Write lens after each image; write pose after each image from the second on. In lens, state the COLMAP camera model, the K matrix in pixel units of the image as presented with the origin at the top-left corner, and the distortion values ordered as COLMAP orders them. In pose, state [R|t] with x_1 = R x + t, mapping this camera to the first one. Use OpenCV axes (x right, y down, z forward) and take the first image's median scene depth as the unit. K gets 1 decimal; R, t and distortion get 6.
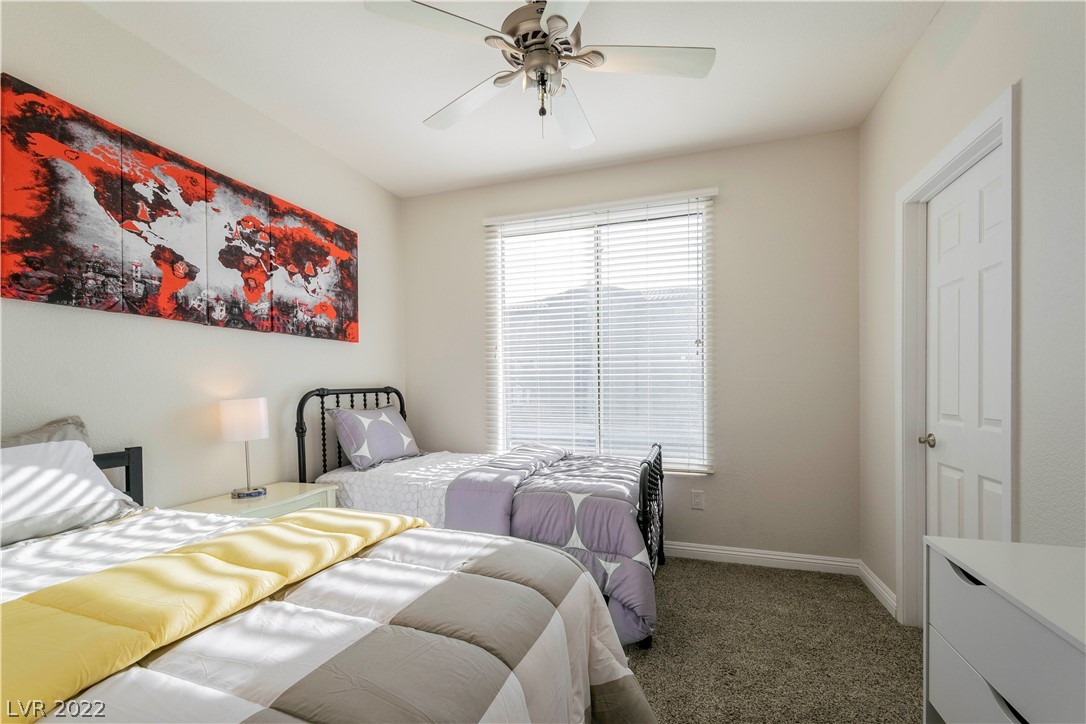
lens RADIAL K [[482.6, 0, 536.9], [0, 482.6, 385.5], [0, 0, 1]] dist [0.011944, -0.004179]
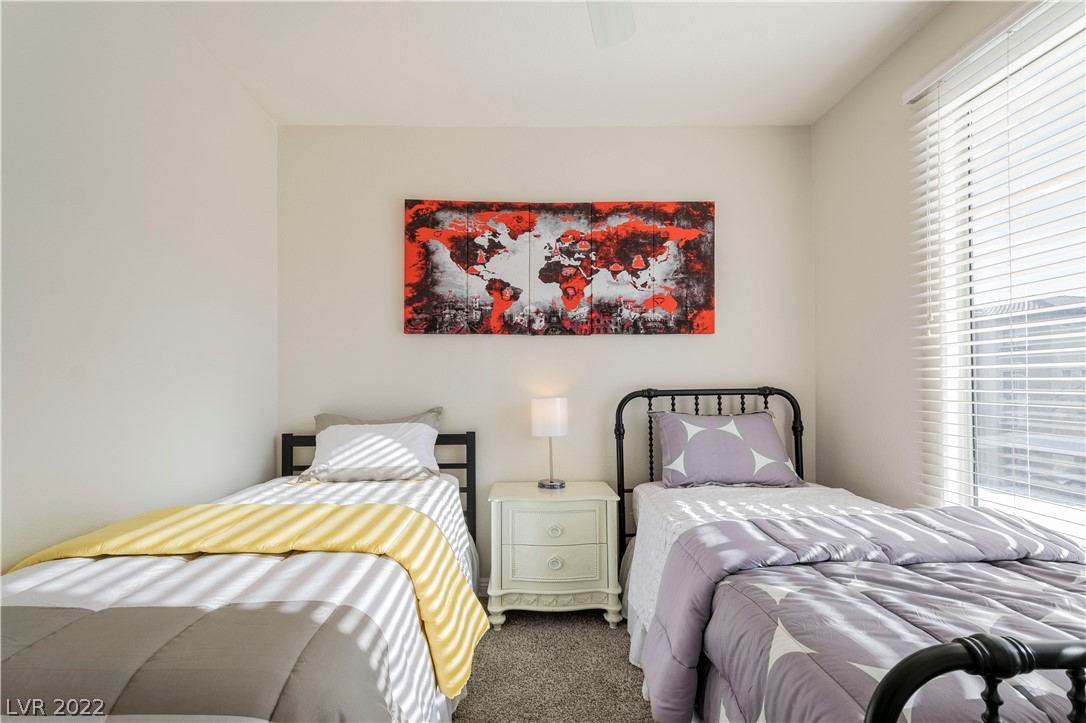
lens RADIAL K [[482.6, 0, 540.5], [0, 482.6, 373.2], [0, 0, 1]] dist [0.011944, -0.004179]
pose [[0.334557, -0.013085, -0.942285, 0.424209], [0.005167, 0.999914, -0.012051, -0.016984], [0.942361, -0.000837, 0.334596, 0.607807]]
